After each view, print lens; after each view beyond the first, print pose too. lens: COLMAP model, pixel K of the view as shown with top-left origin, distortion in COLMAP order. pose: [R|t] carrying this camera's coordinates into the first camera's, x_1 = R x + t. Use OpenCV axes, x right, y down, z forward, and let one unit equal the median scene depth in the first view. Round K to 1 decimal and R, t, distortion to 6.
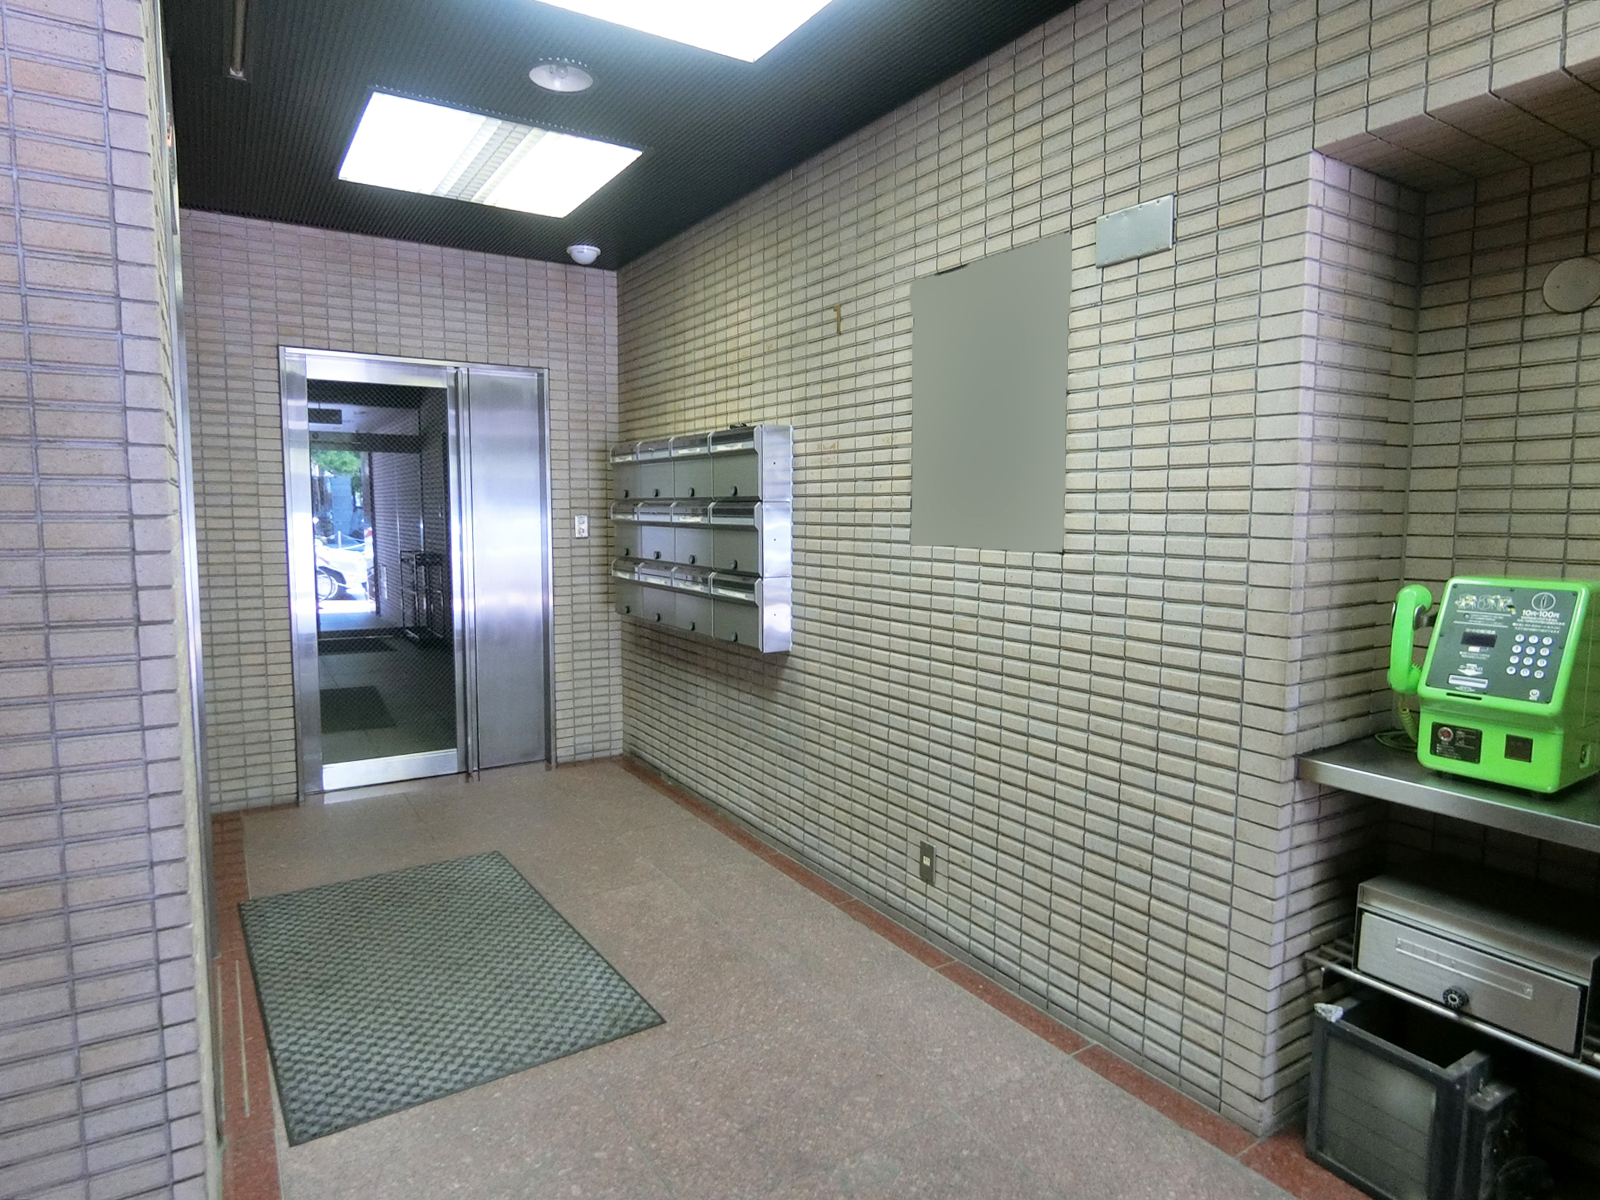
lens RADIAL K [[921.7, 0, 798.4], [0, 921.7, 598.4], [0, 0, 1]] dist [0.000660, 0.000068]
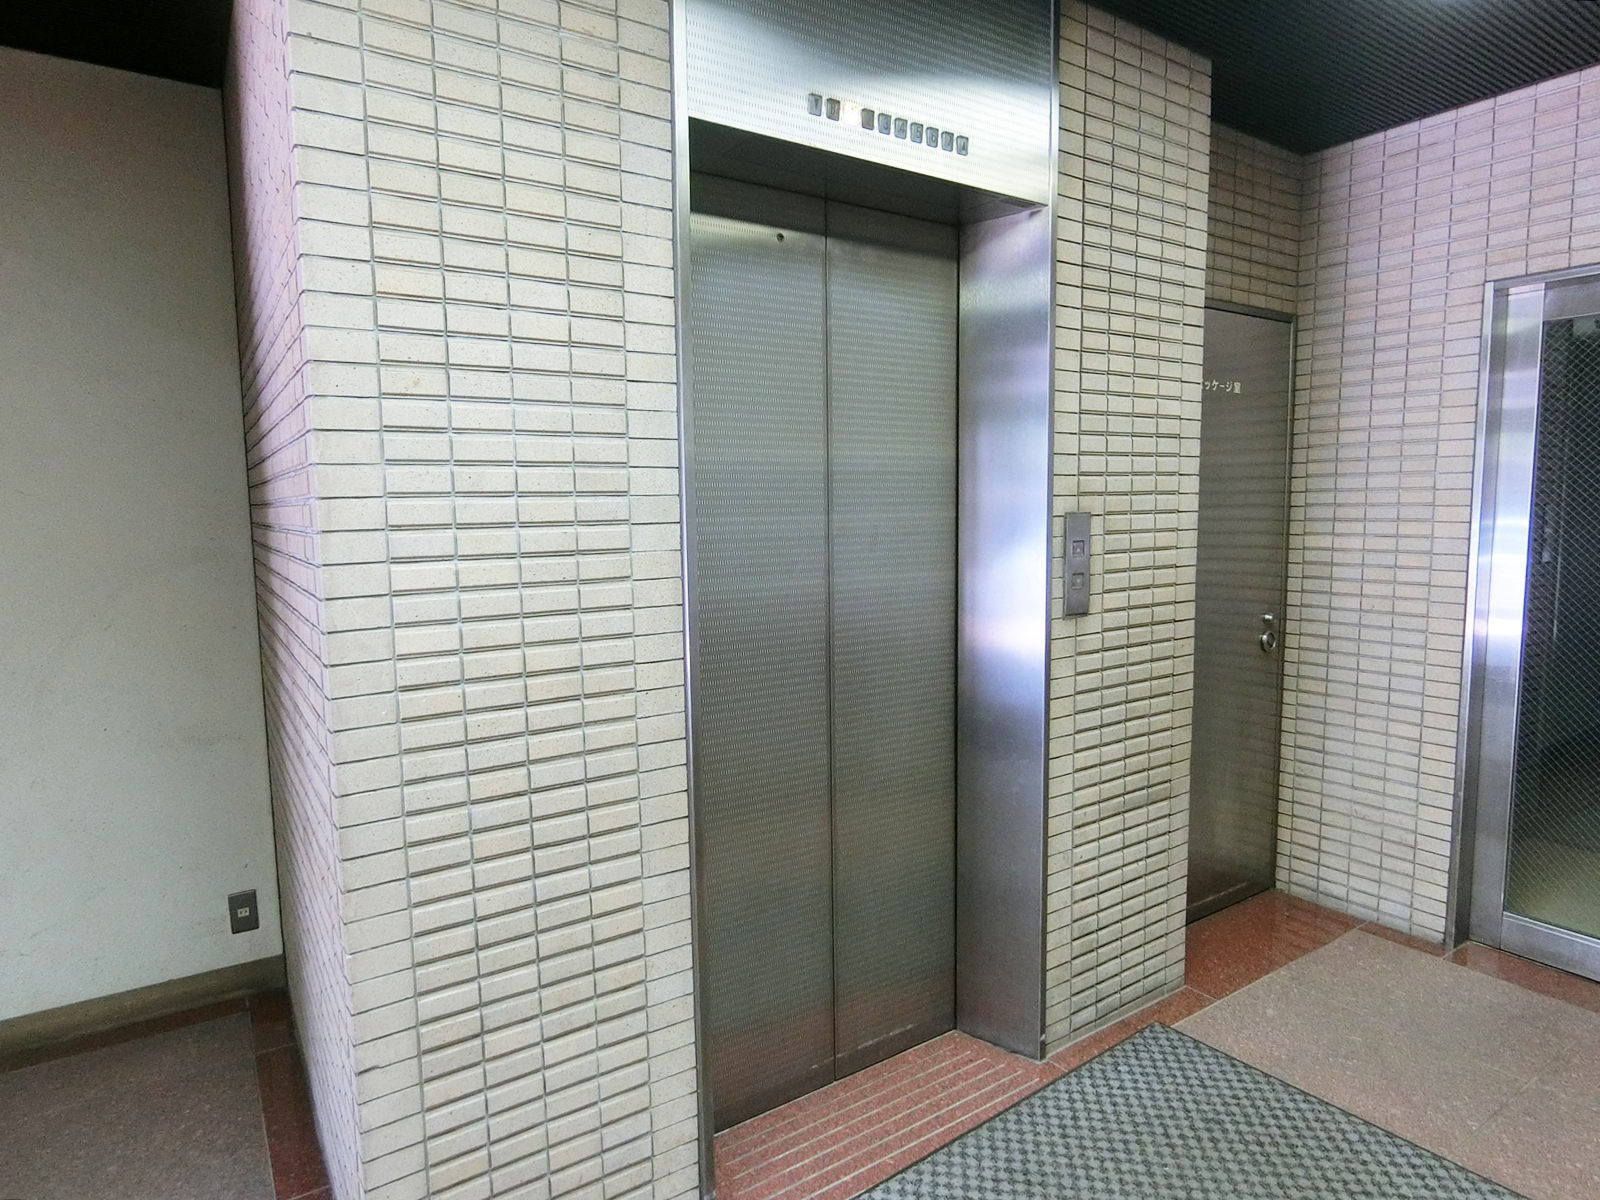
lens RADIAL K [[921.7, 0, 800.6], [0, 921.7, 600.4], [0, 0, 1]] dist [0.000660, 0.000068]
pose [[0.024694, 0.093230, -0.995338, 0.114484], [-0.092487, 0.991585, 0.090584, -0.058661], [0.995408, 0.089818, 0.033109, 0.500059]]
